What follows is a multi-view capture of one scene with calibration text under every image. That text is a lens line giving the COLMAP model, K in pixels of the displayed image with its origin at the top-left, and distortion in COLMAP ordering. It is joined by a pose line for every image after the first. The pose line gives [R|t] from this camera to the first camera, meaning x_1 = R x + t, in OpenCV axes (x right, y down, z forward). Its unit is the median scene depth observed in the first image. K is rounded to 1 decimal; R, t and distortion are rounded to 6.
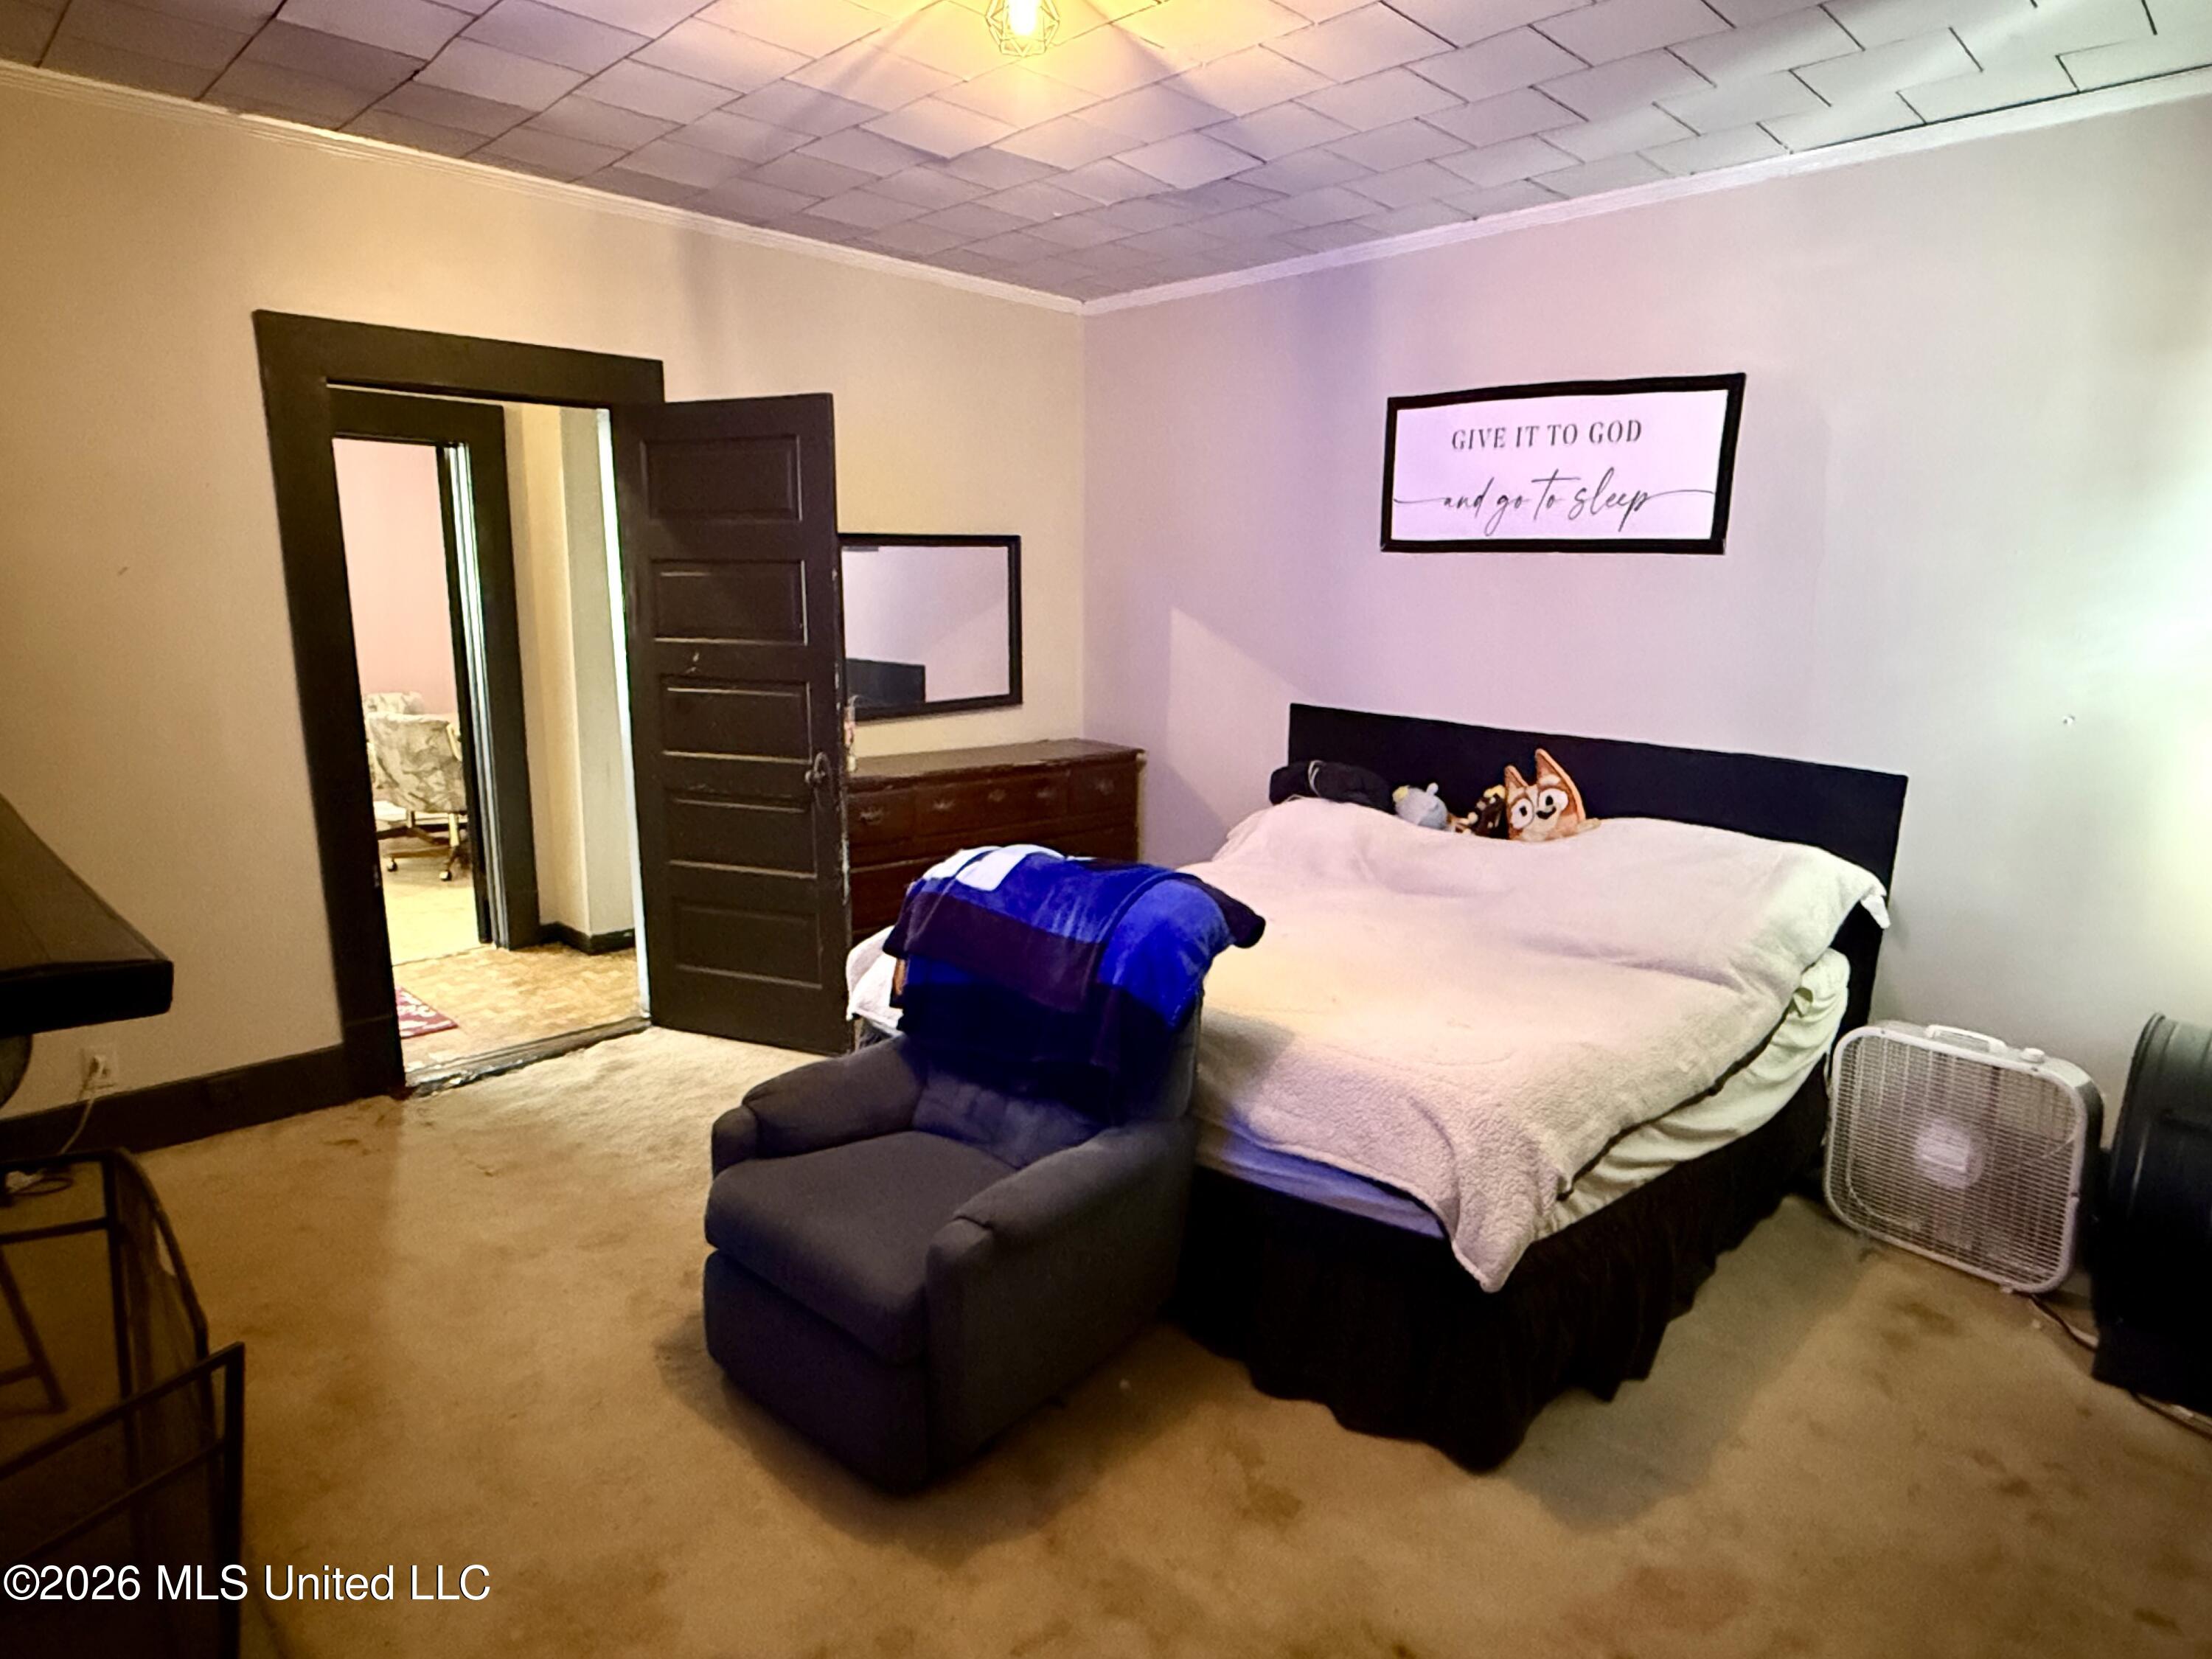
lens RADIAL K [[1254.6, 0, 1106.0], [0, 1254.6, 829.5], [0, 0, 1]] dist [-0.001031, 0.001066]
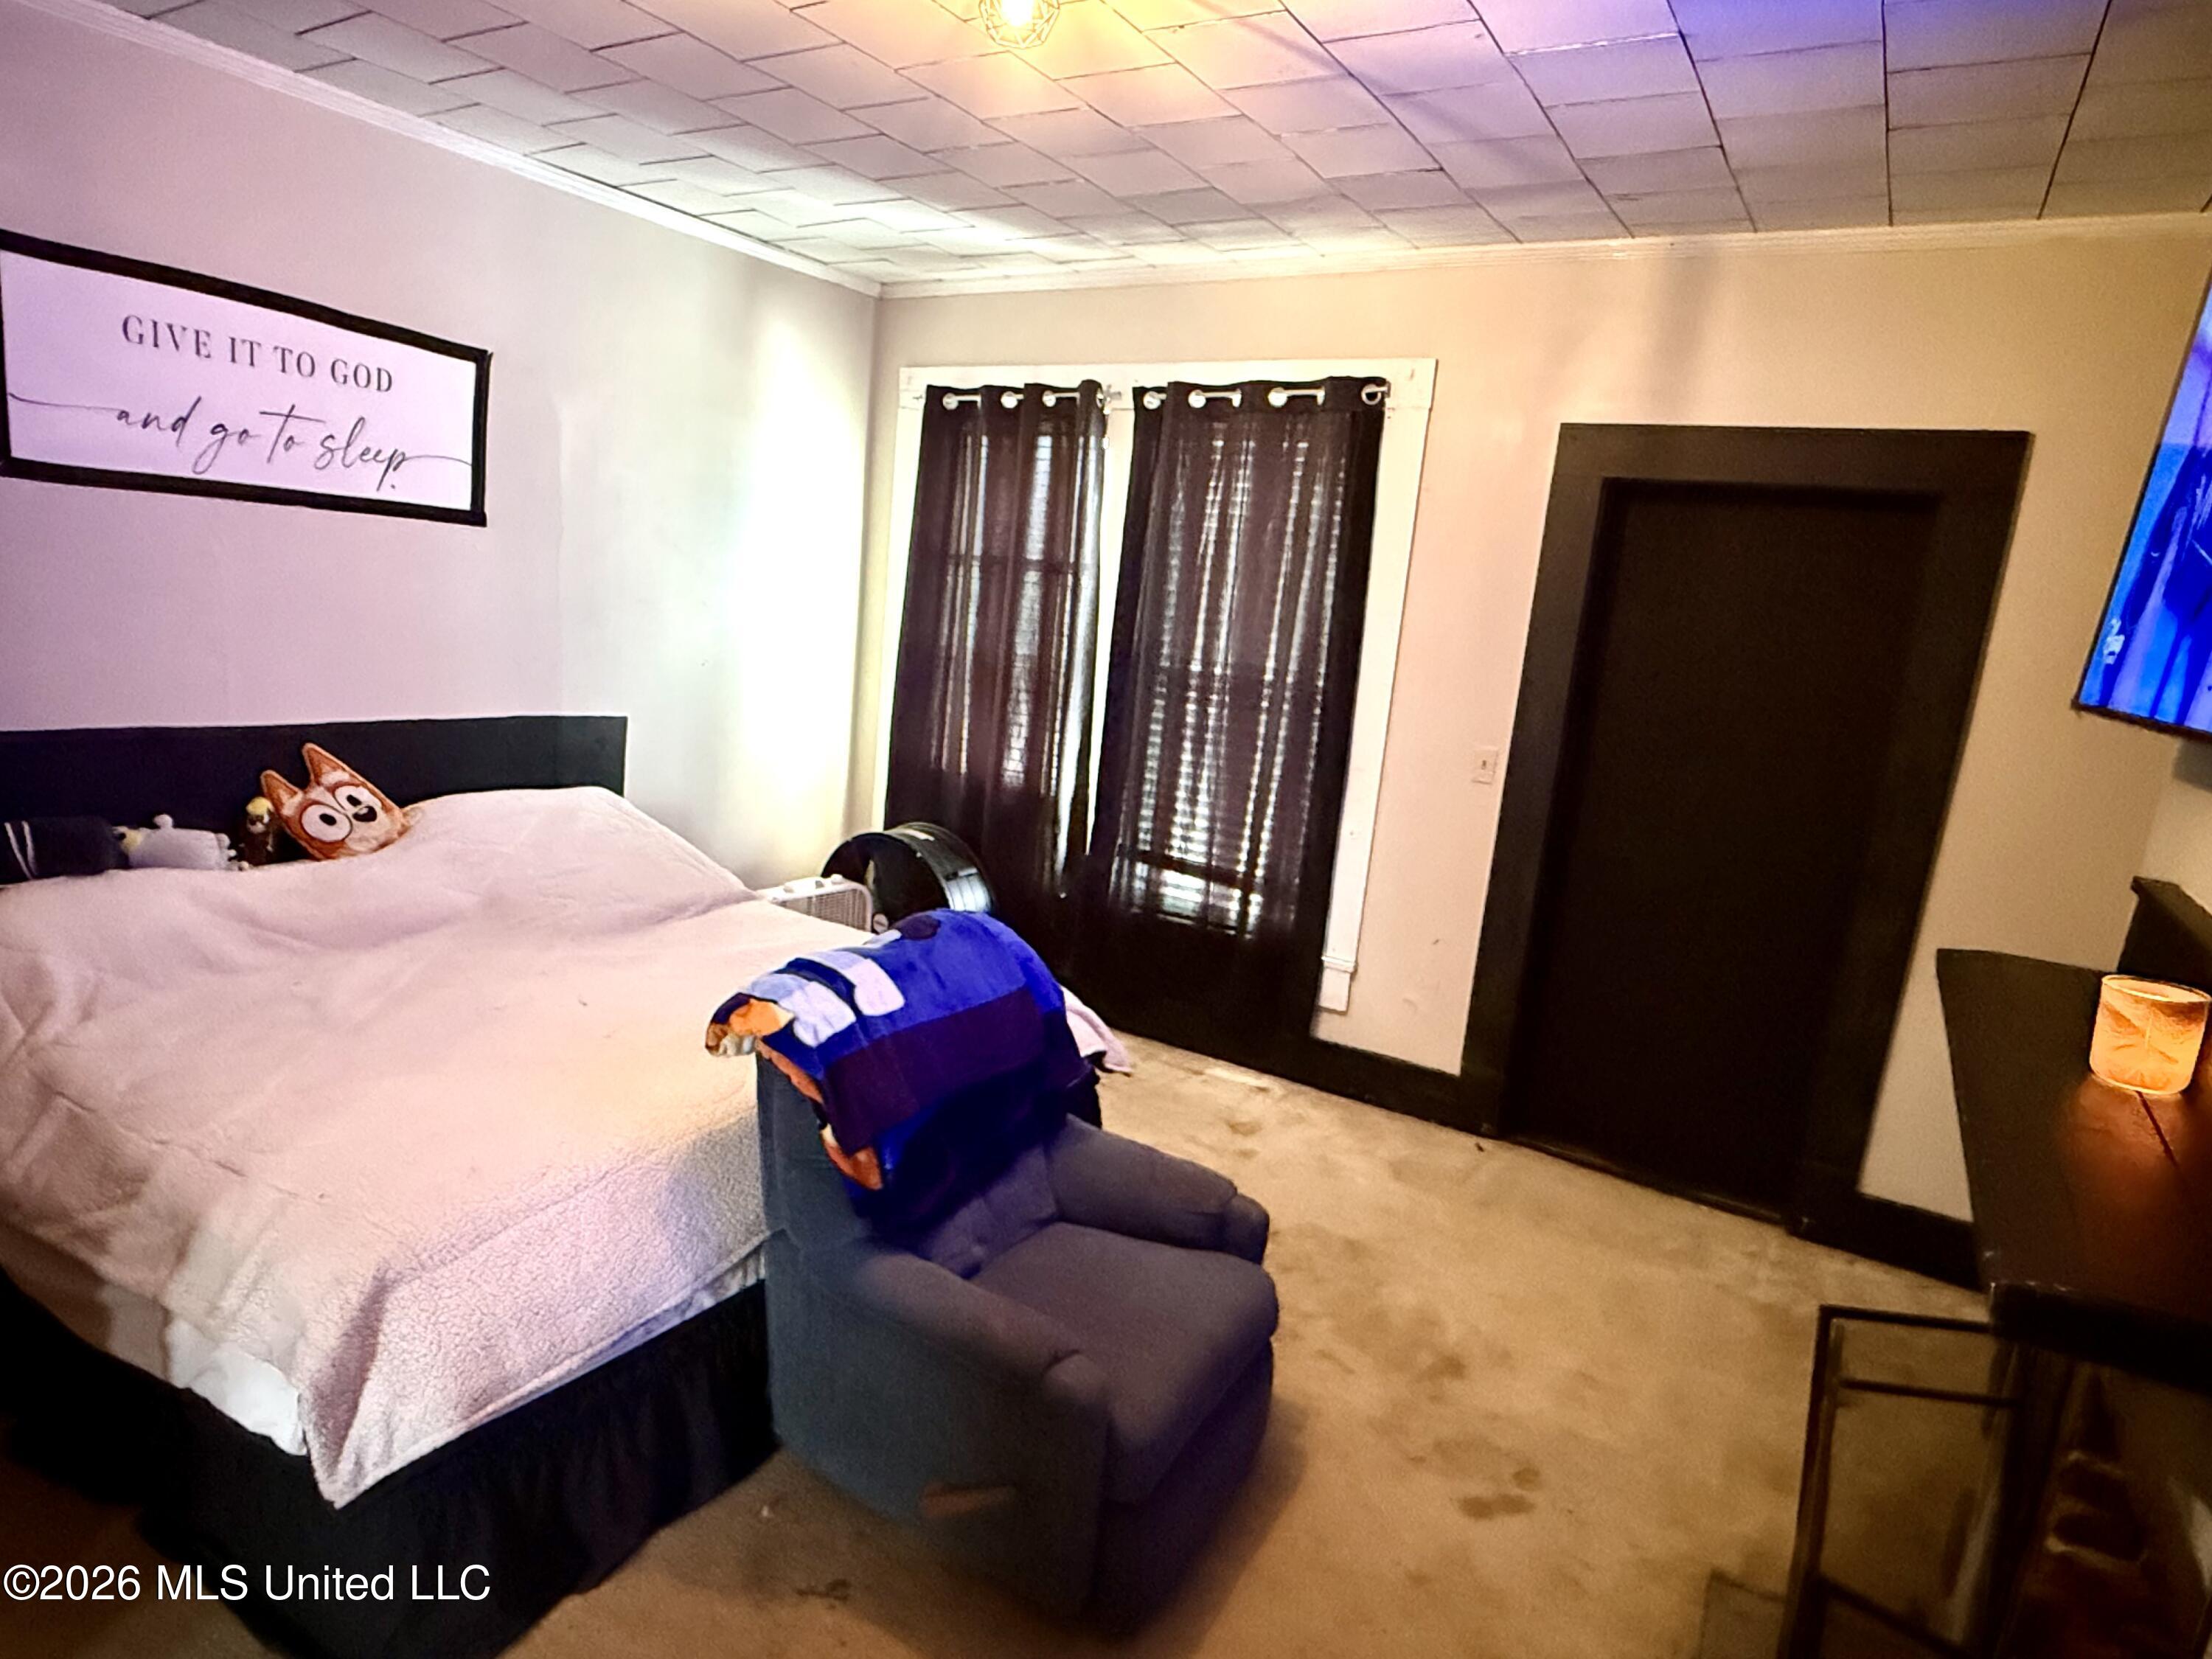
lens RADIAL K [[1254.6, 0, 1106.0], [0, 1254.6, 829.5], [0, 0, 1]] dist [-0.001031, 0.001066]
pose [[-0.208264, -0.219335, 0.953162, -0.603561], [0.098351, 0.964895, 0.243524, -0.169711], [-0.973115, 0.144462, -0.179381, 0.682905]]
